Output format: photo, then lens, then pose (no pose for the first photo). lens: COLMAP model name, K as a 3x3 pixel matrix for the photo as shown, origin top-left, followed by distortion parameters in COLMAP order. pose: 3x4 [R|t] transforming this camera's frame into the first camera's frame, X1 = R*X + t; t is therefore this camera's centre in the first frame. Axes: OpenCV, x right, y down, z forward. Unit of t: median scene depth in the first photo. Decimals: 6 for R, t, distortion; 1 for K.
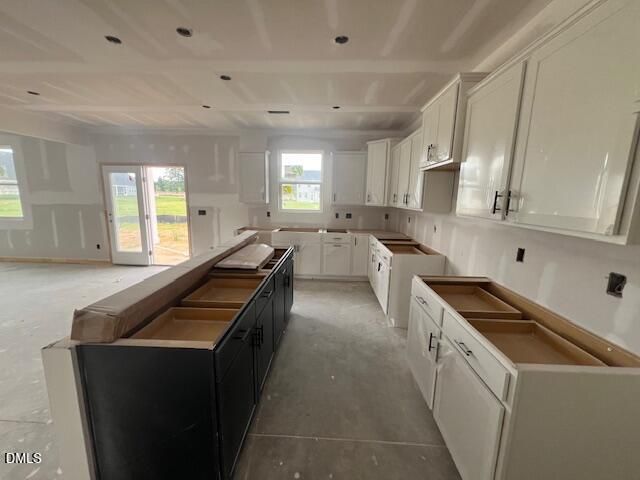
lens RADIAL K [[261.4, 0, 320.0], [0, 261.4, 240.0], [0, 0, 1]] dist [-0.000959, -0.000220]
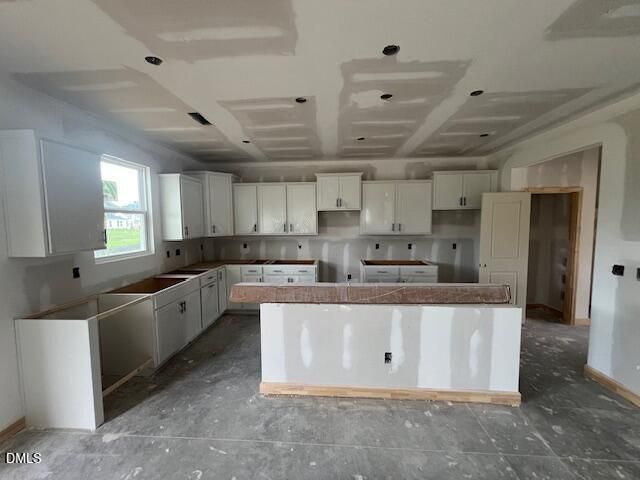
lens RADIAL K [[261.4, 0, 320.0], [0, 261.4, 240.0], [0, 0, 1]] dist [-0.000959, -0.000220]
pose [[0.010313, -0.095183, 0.995406, -0.710227], [0.172968, 0.980623, 0.091977, -0.132078], [-0.984873, 0.171225, 0.026577, 0.556926]]
